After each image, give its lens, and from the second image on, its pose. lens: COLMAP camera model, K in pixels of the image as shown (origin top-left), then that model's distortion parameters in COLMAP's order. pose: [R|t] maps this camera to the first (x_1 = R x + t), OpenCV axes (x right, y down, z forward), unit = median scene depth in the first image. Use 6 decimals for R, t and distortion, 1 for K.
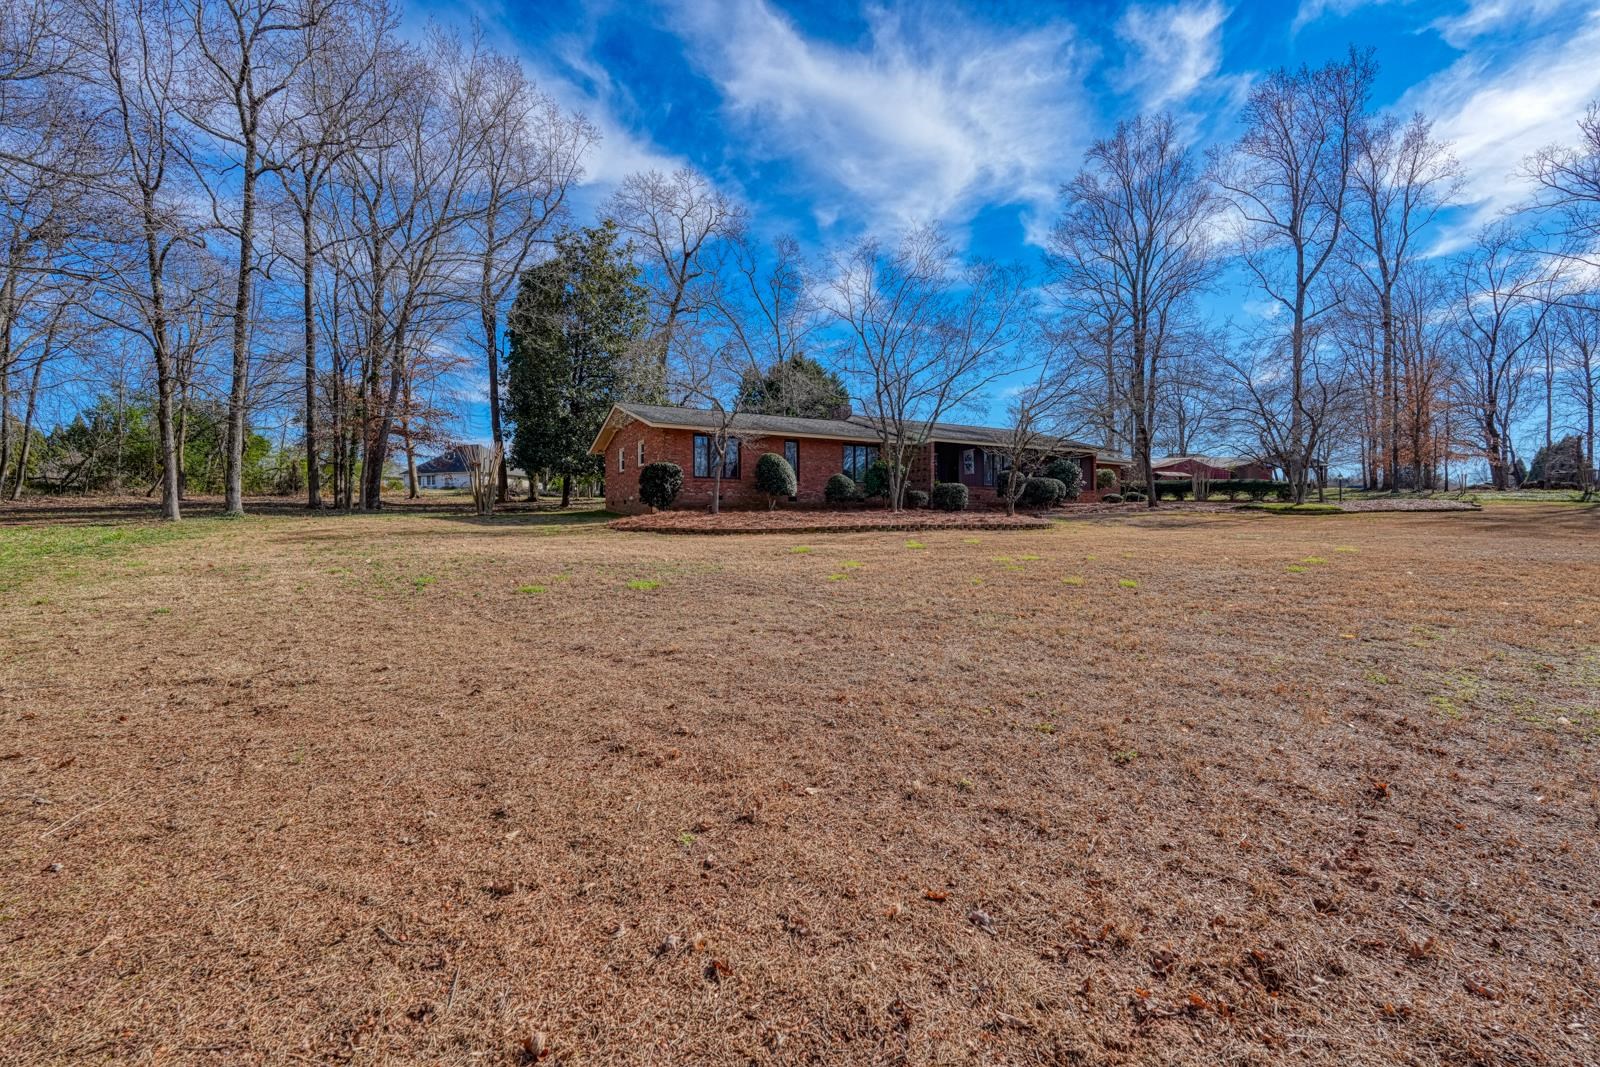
lens RADIAL K [[702.6, 0, 807.8], [0, 702.6, 536.4], [0, 0, 1]] dist [-0.000297, -0.000488]
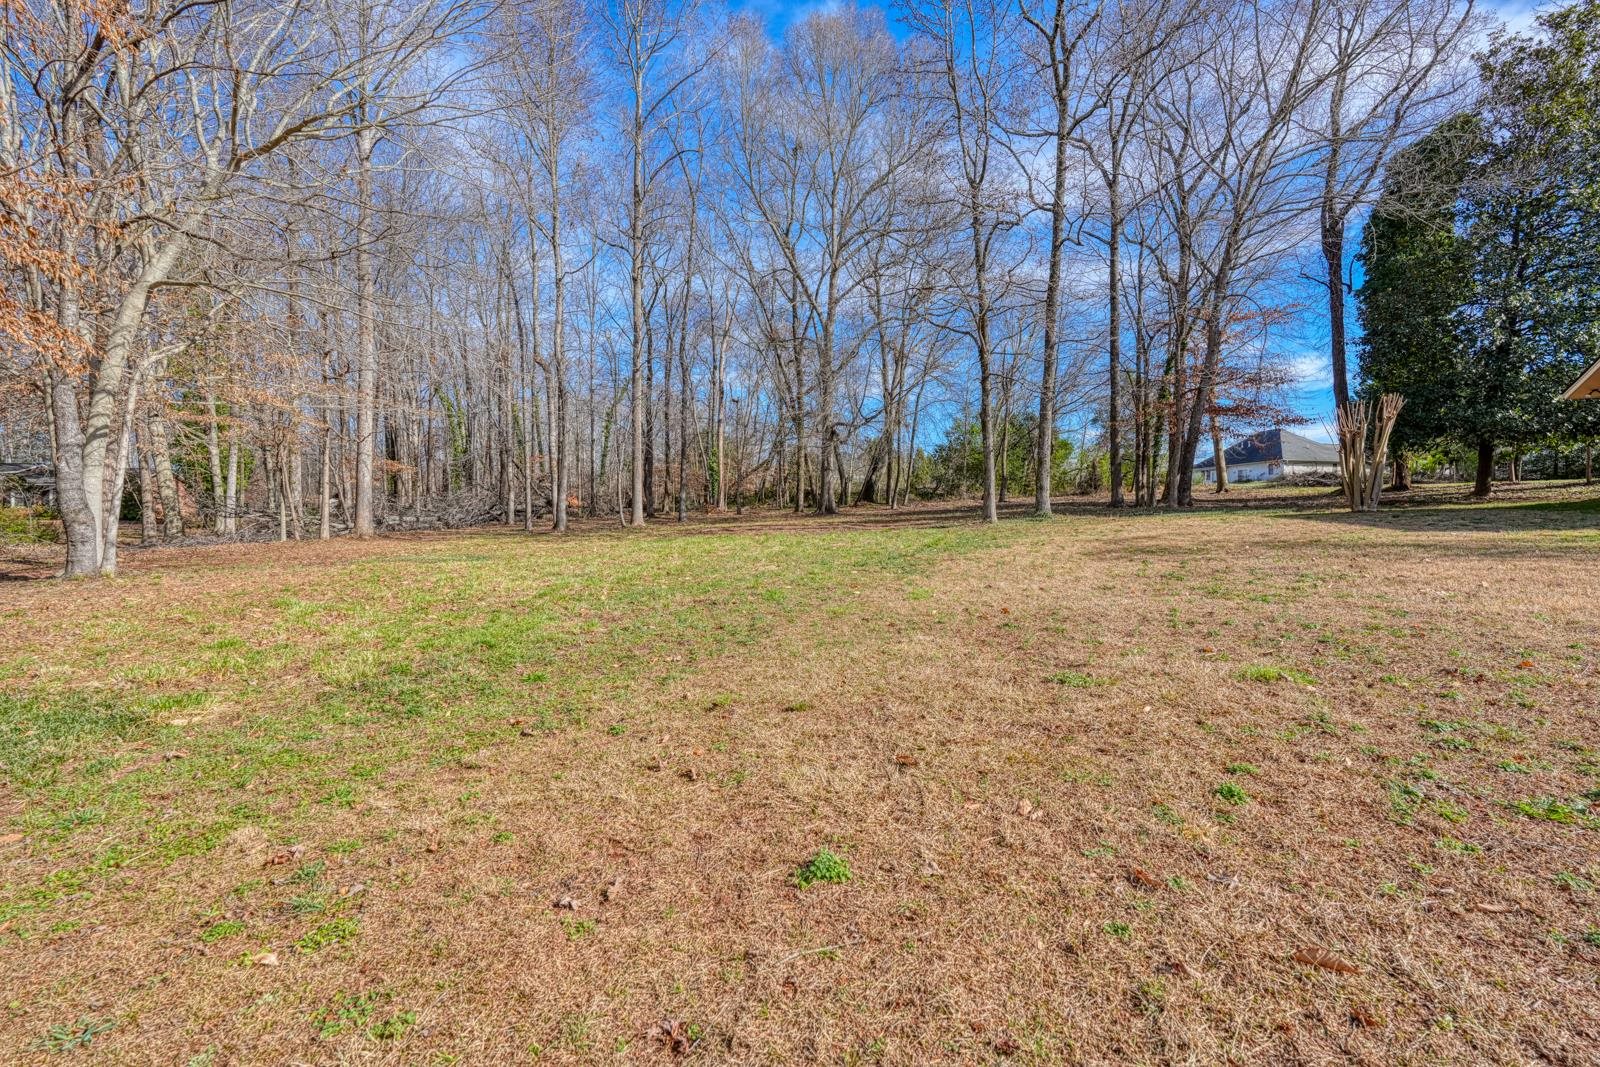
lens RADIAL K [[702.6, 0, 804.5], [0, 702.6, 532.0], [0, 0, 1]] dist [-0.000297, -0.000488]
pose [[0.529441, 0.009463, -0.848294, -0.143773], [-0.011117, 0.999929, 0.004216, -0.007019], [0.848274, 0.007198, 0.529509, 0.176874]]
